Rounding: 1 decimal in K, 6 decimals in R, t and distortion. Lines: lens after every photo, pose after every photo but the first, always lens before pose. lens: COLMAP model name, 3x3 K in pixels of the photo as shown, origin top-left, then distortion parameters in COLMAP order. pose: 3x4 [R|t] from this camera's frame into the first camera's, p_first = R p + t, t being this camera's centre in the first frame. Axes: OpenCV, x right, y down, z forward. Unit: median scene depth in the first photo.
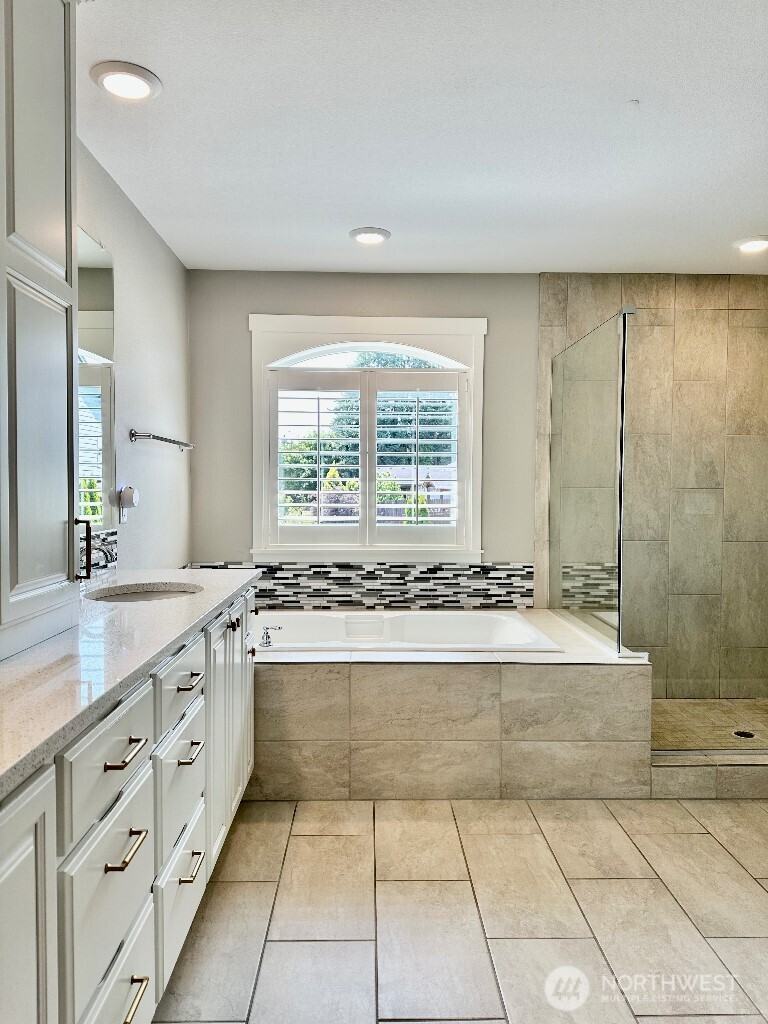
lens RADIAL K [[726.3, 0, 382.8], [0, 726.3, 505.6], [0, 0, 1]] dist [0.030974, -0.012341]
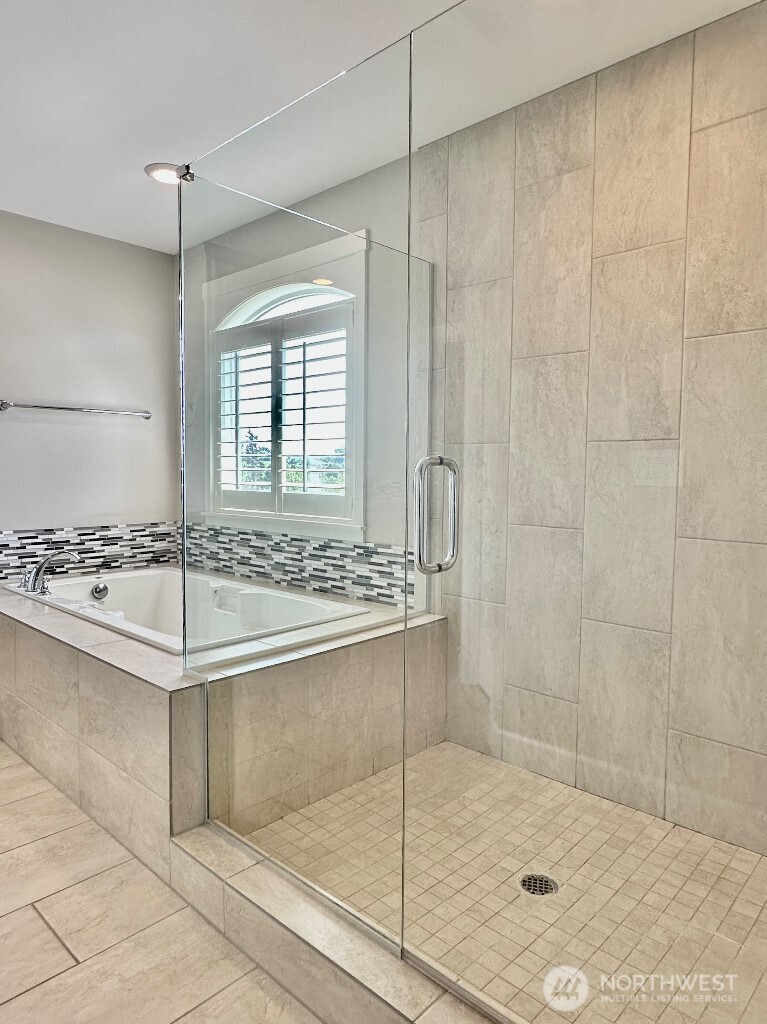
lens RADIAL K [[654.7, 0, 384.6], [0, 654.7, 513.1], [0, 0, 1]] dist [-0.007518, 0.010112]
pose [[0.723373, 0.045783, -0.688938, 0.642831], [-0.037277, 0.998934, 0.027243, 0.026082], [0.689451, 0.005975, 0.724308, 0.498263]]
